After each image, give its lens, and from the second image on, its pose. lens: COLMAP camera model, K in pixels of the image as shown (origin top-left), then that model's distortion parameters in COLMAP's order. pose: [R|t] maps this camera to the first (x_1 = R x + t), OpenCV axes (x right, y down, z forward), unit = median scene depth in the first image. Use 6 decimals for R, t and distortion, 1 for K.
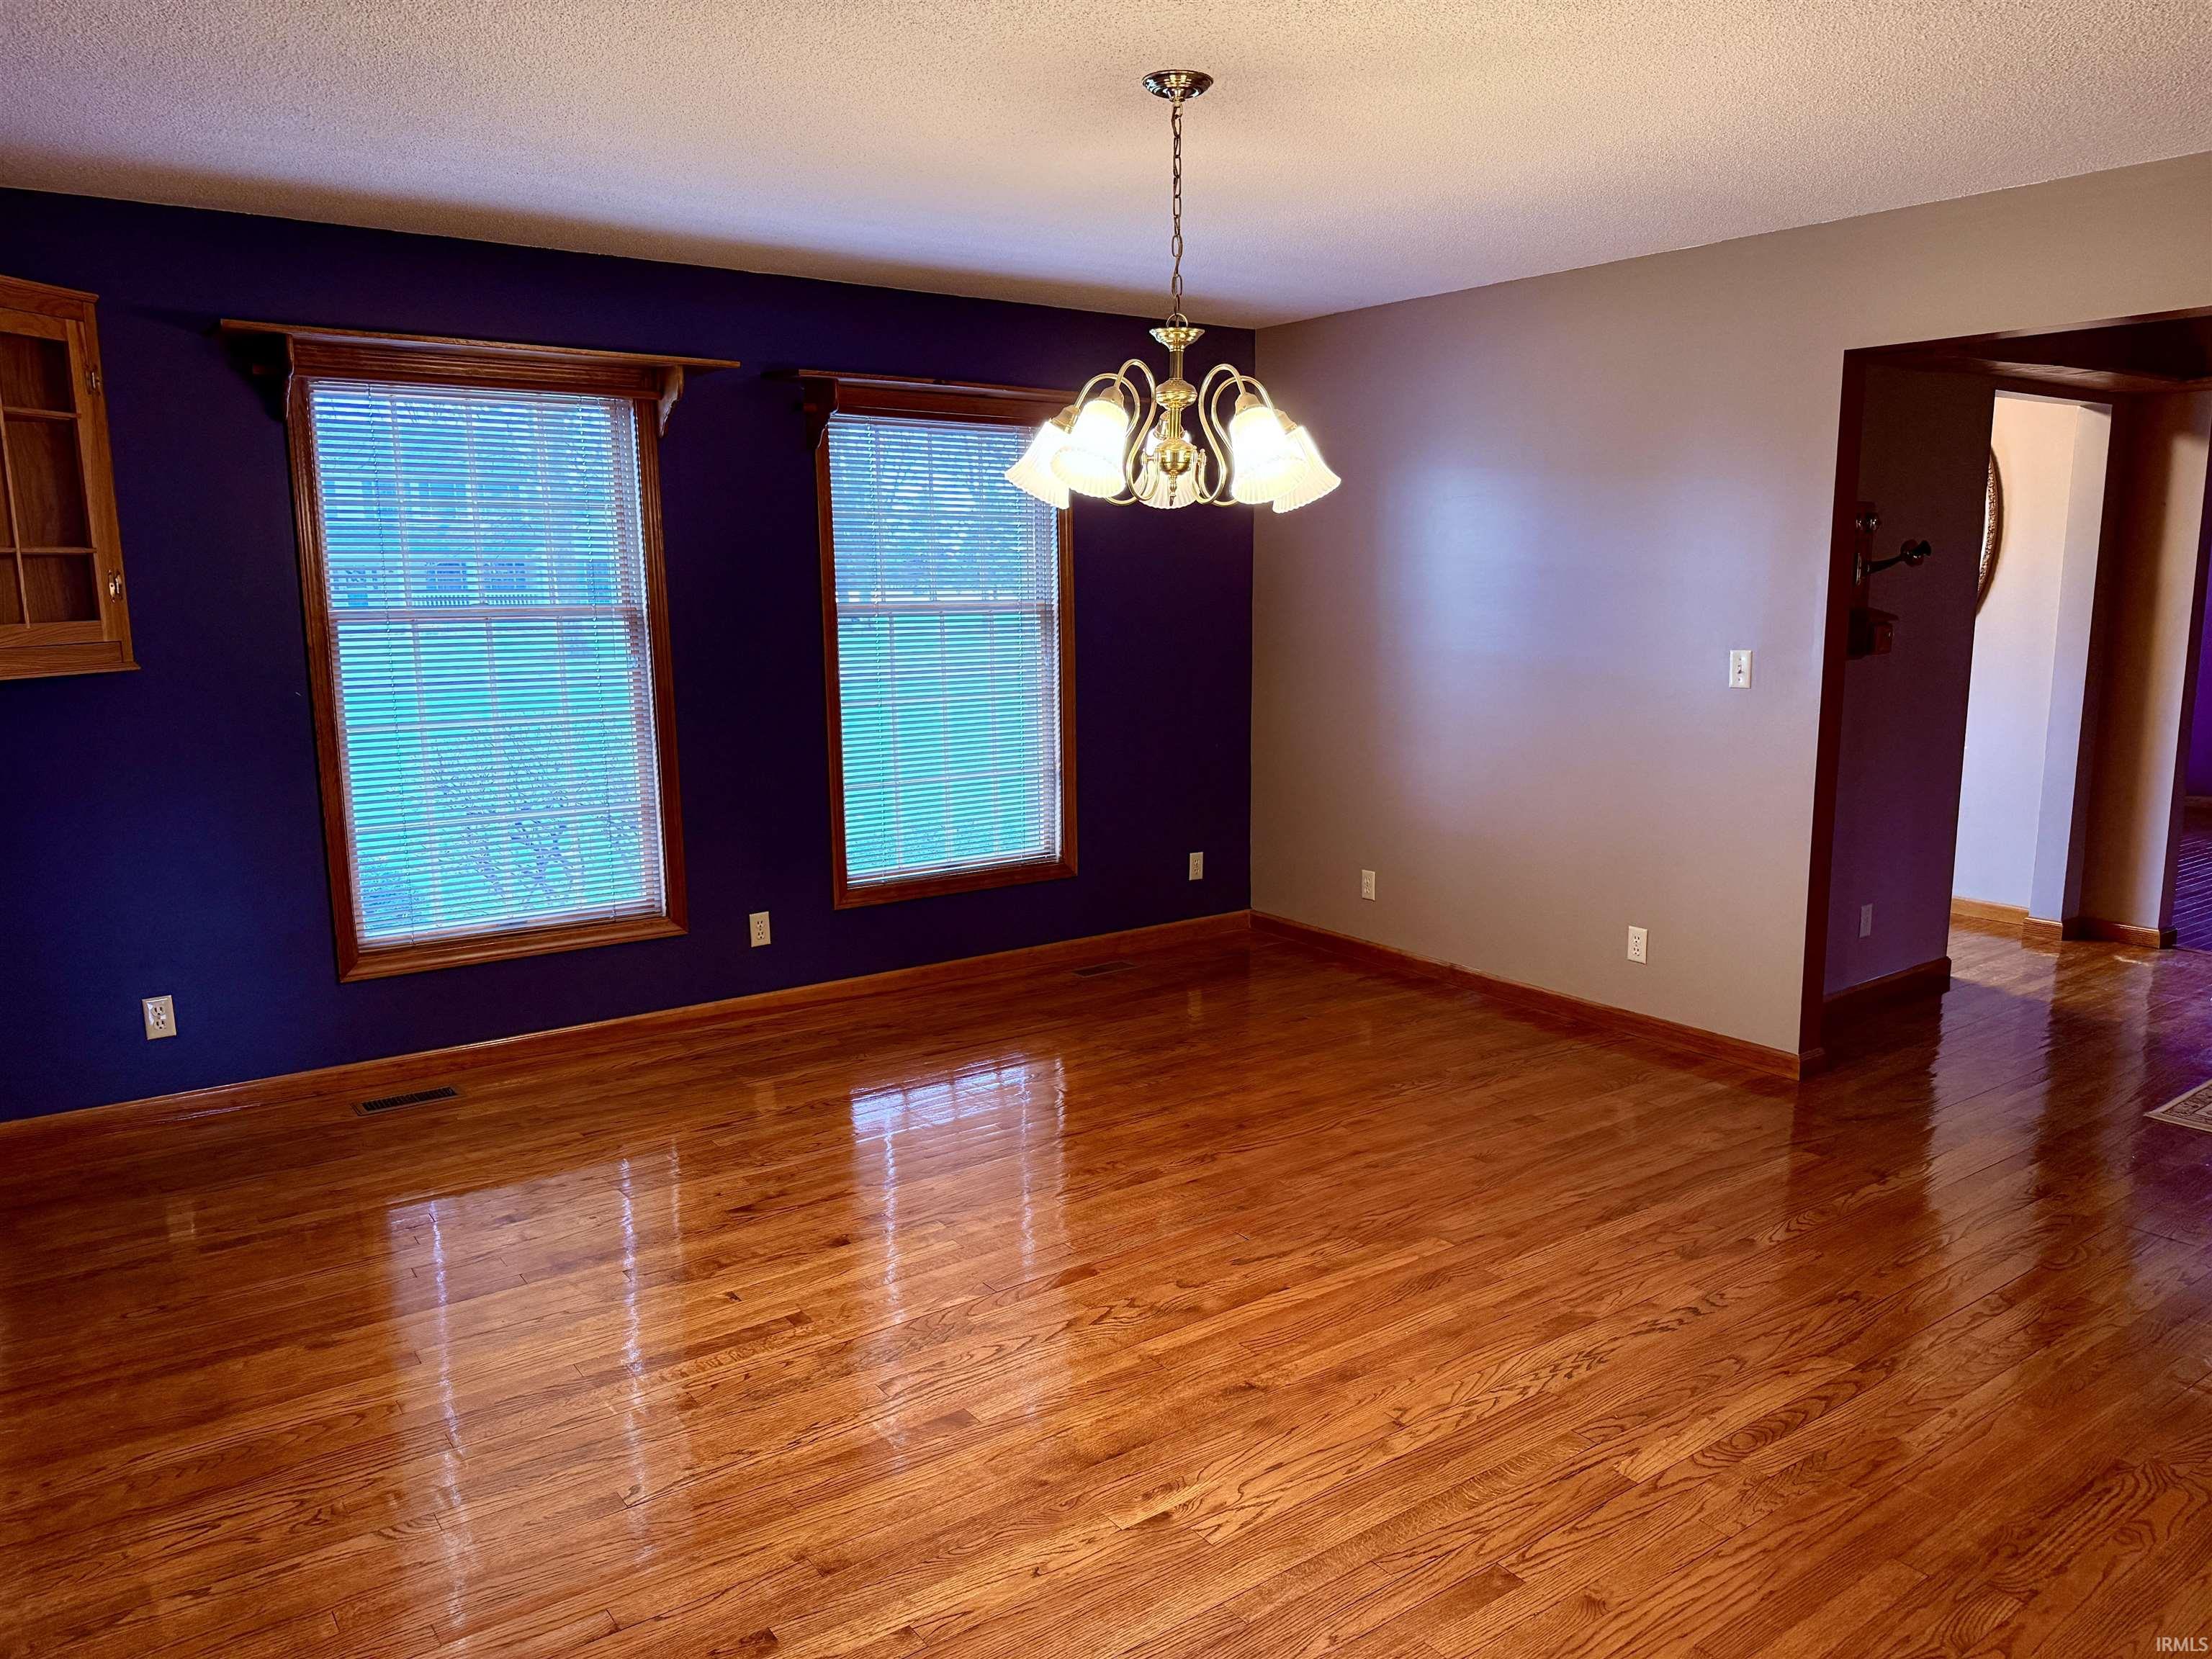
lens RADIAL K [[1606.9, 0, 1114.9], [0, 1606.9, 838.4], [0, 0, 1]] dist [0.057076, -0.038922]
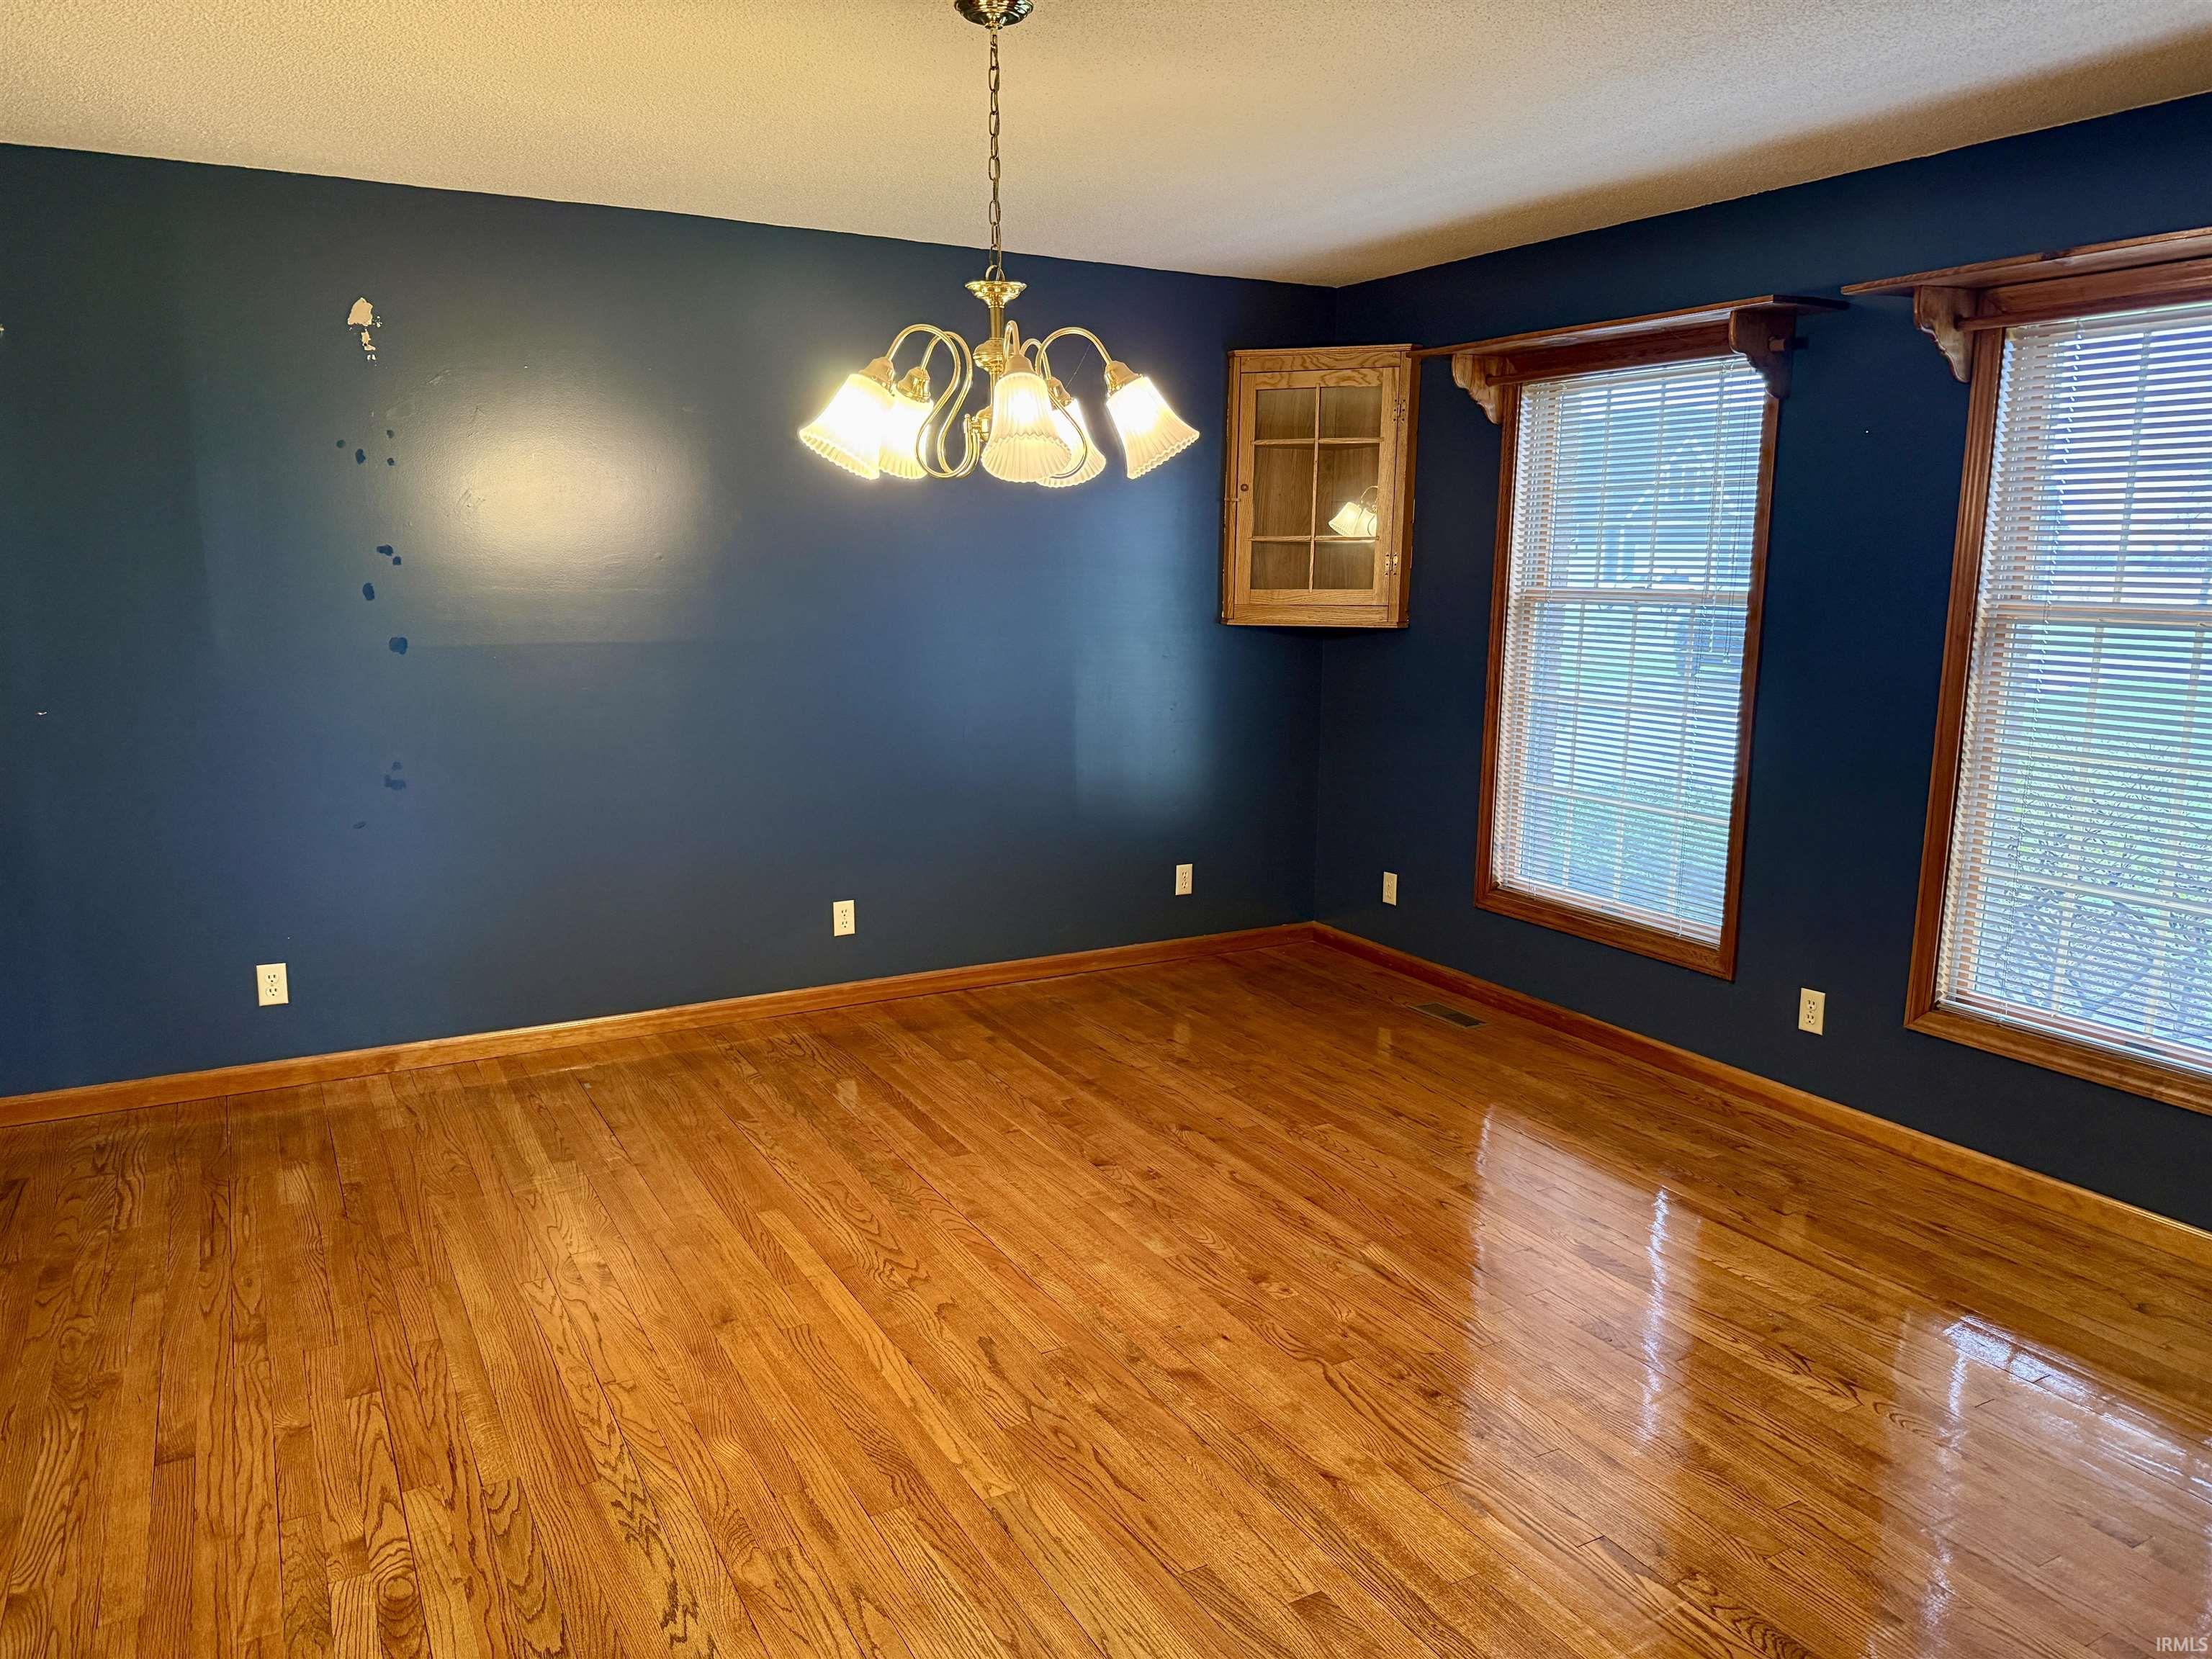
lens RADIAL K [[1606.9, 0, 1114.9], [0, 1606.9, 838.4], [0, 0, 1]] dist [0.057076, -0.038922]
pose [[-0.143804, 0.180274, -0.973048, 0.787987], [-0.167966, 0.964555, 0.203523, -0.173959], [0.975247, 0.192707, -0.108427, 0.999659]]
